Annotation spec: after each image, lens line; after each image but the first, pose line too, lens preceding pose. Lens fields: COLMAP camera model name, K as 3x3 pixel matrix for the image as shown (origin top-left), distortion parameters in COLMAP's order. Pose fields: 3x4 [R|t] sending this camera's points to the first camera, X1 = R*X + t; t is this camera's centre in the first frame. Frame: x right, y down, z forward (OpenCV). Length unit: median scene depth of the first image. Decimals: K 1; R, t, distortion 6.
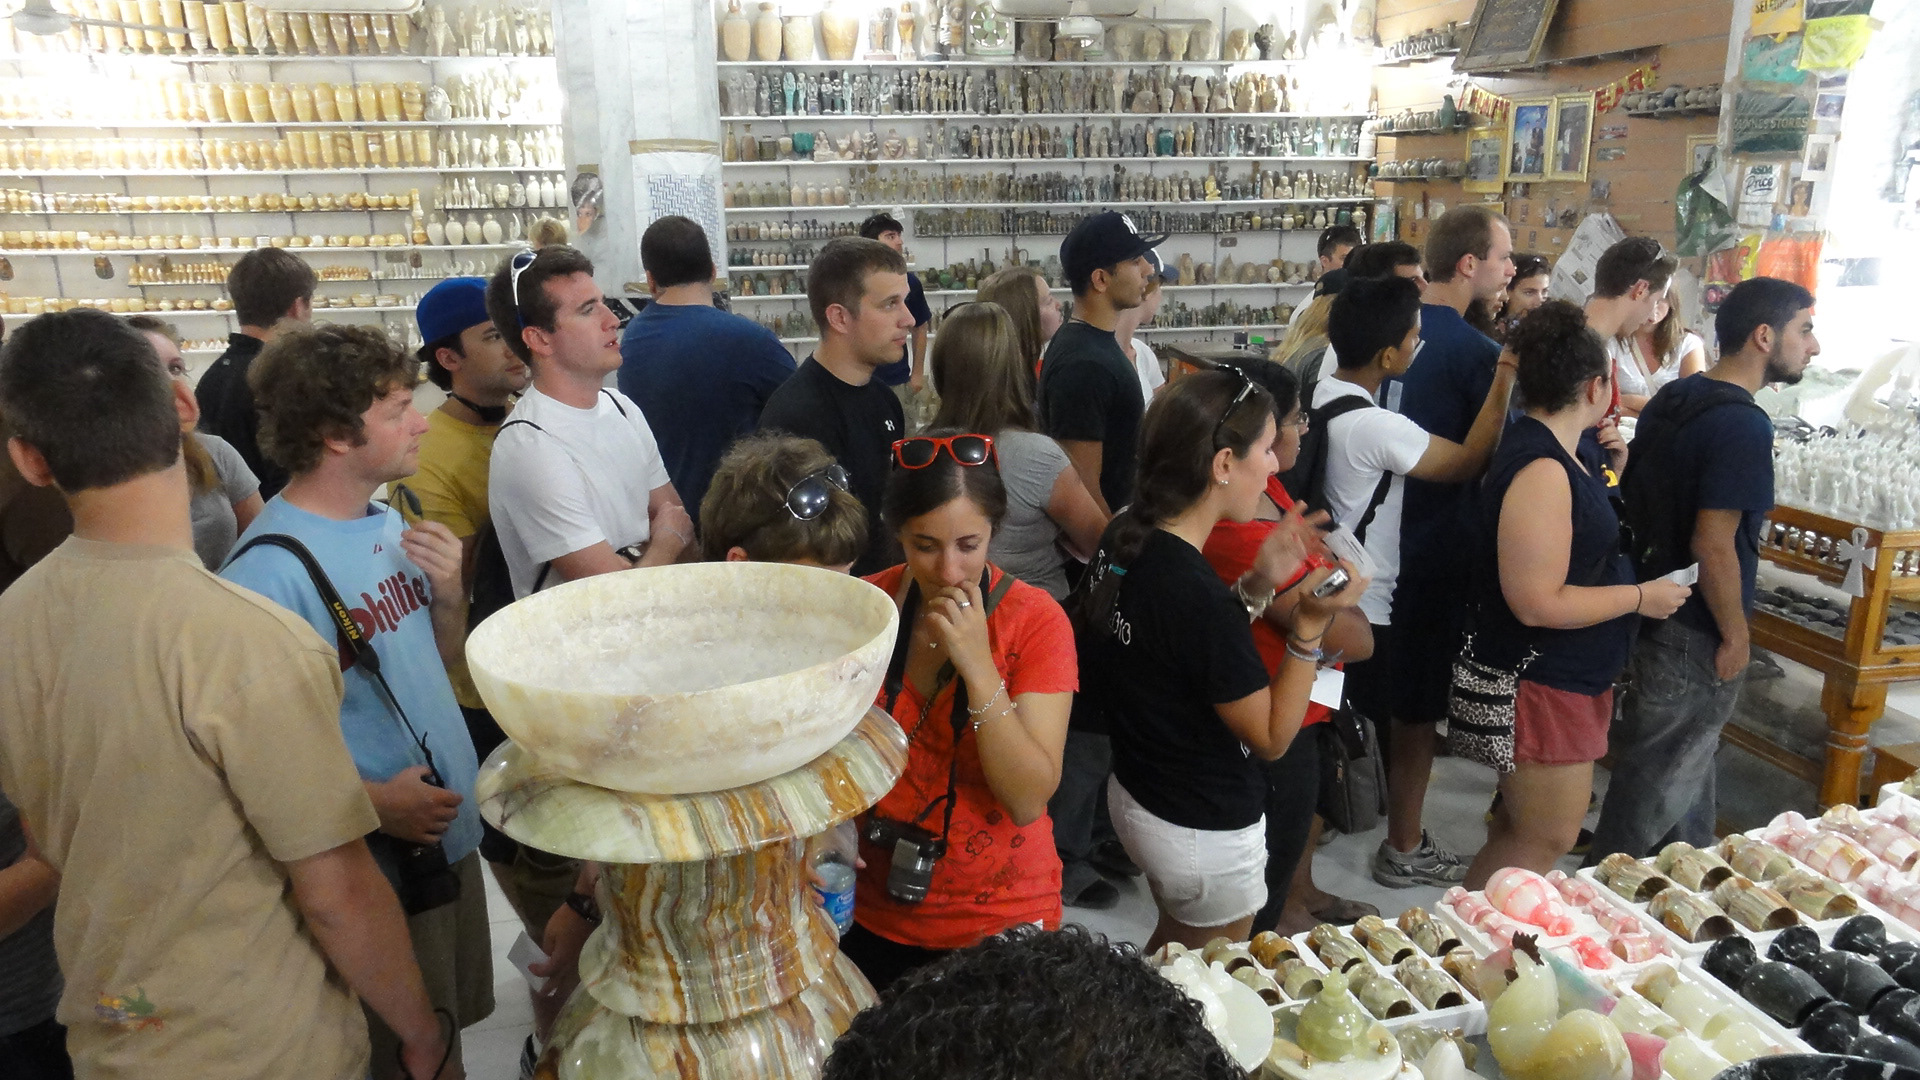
lens RADIAL K [[1363.3, 0, 952.9], [0, 1363.3, 538.2], [0, 0, 1]] dist [-0.000399, 0.005561]
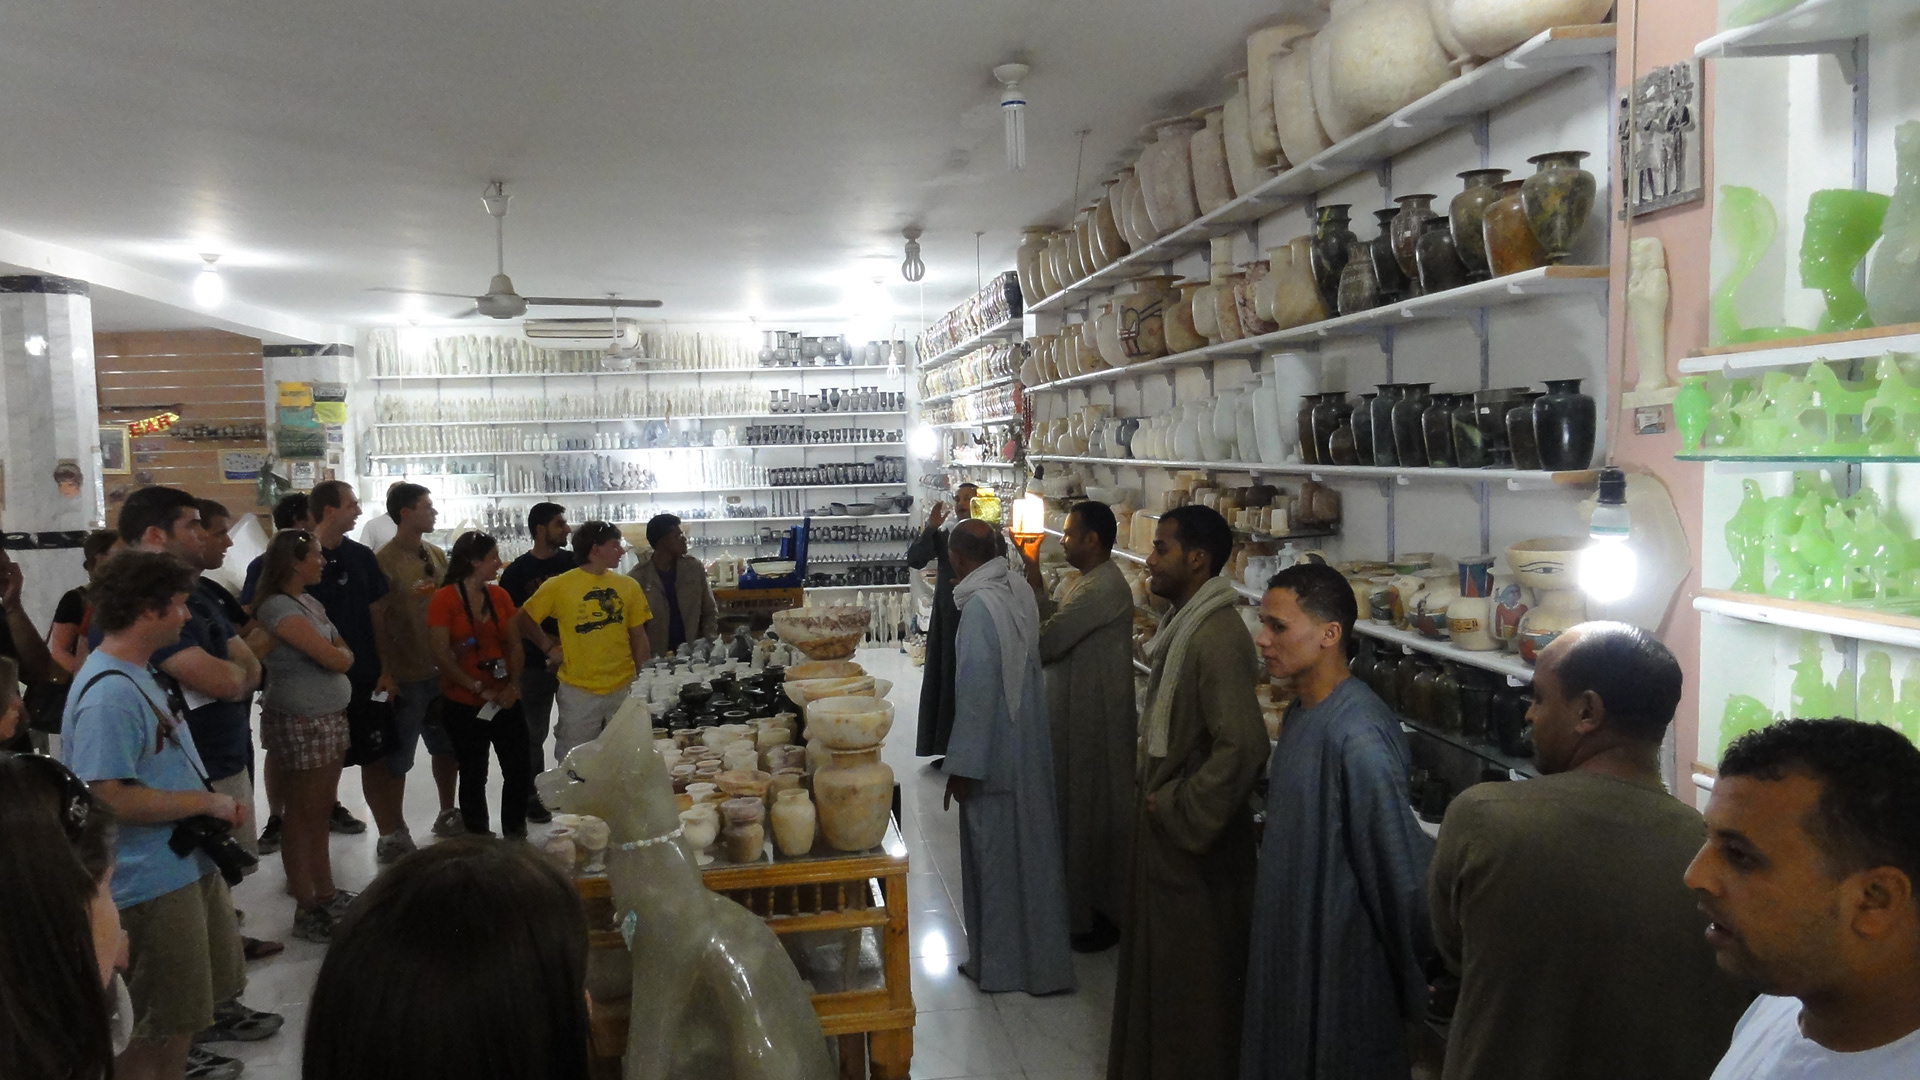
lens RADIAL K [[1363.3, 0, 955.0], [0, 1363.3, 541.9], [0, 0, 1]] dist [-0.000399, 0.005561]
pose [[0.107066, -0.058515, 0.992529, -0.963050], [0.276749, 0.960569, 0.026777, 0.055106], [-0.954959, 0.271814, 0.119038, -0.156747]]
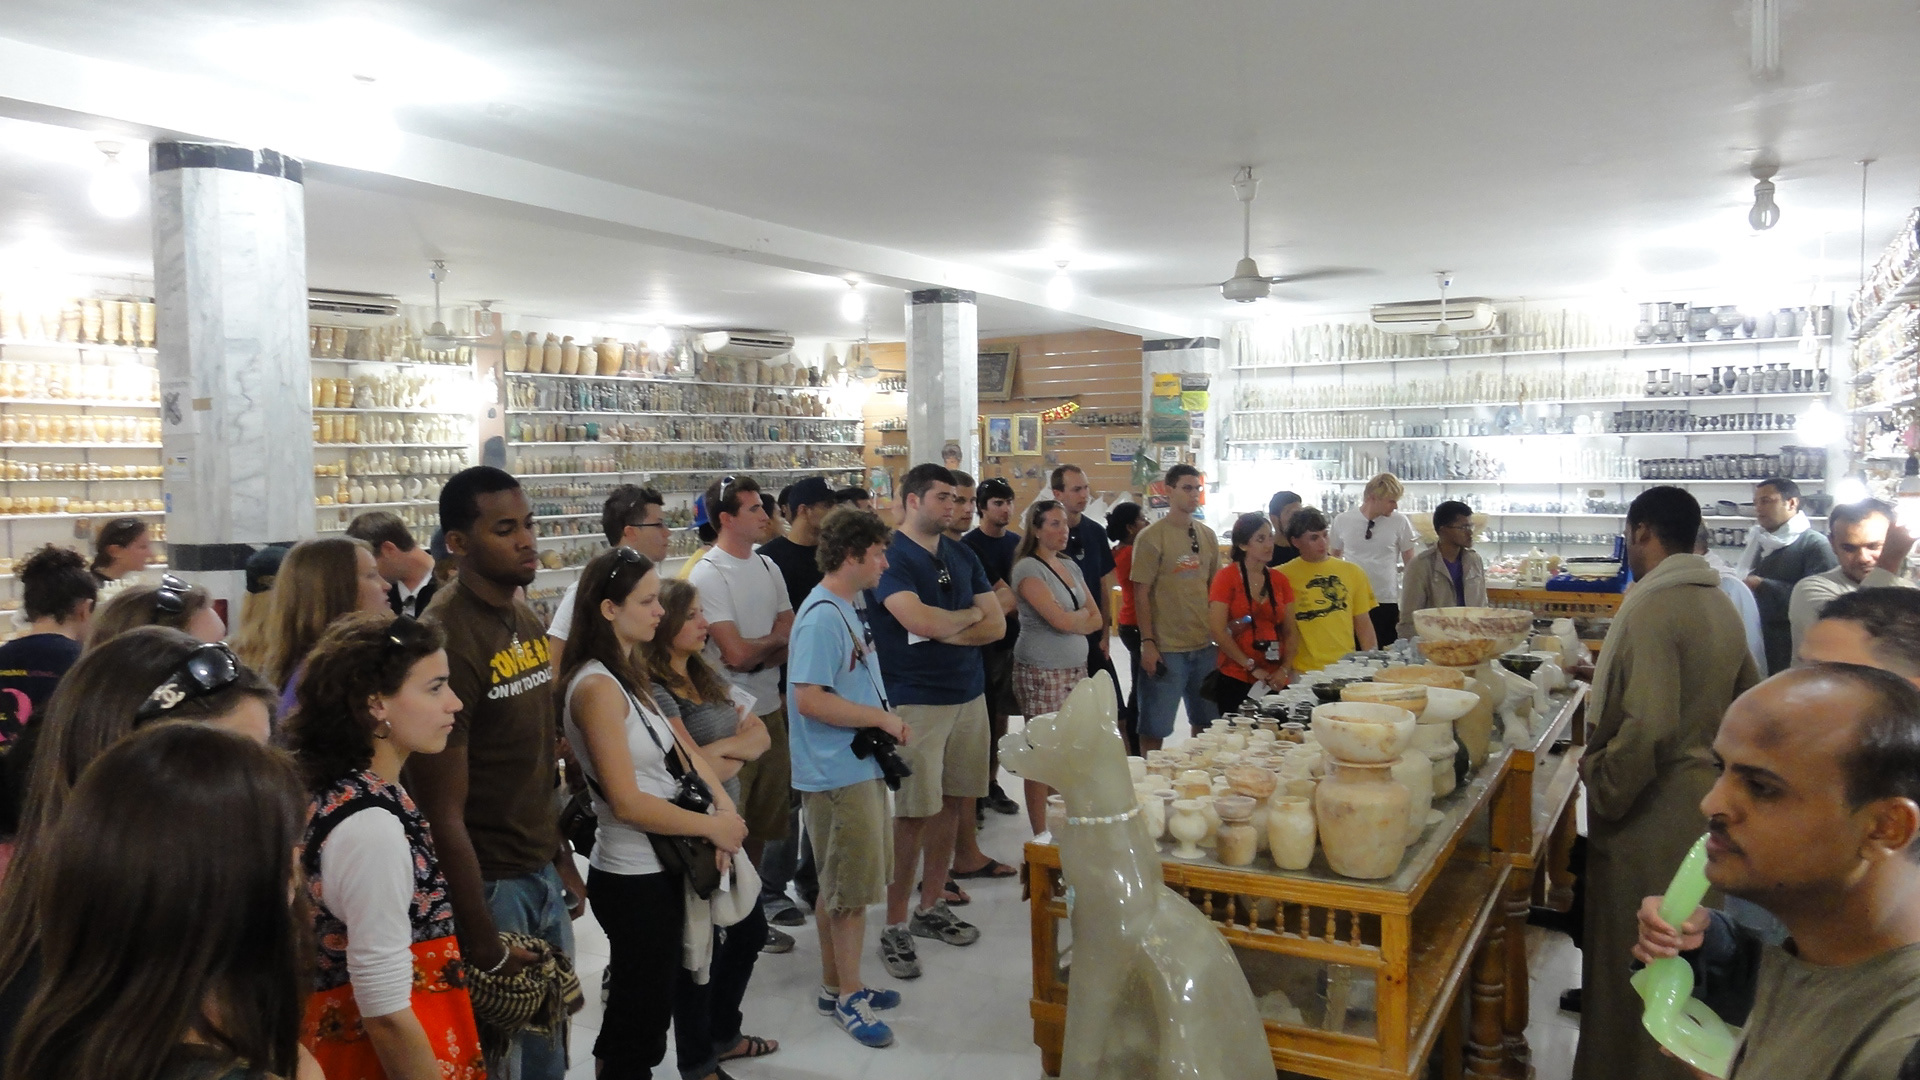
lens RADIAL K [[1363.3, 0, 956.2], [0, 1363.3, 542.4], [0, 0, 1]] dist [-0.000399, 0.005561]
pose [[0.697294, -0.041782, 0.715566, -0.905207], [0.187469, 0.974182, -0.125800, 0.081064], [-0.691835, 0.221866, 0.687124, -0.234650]]
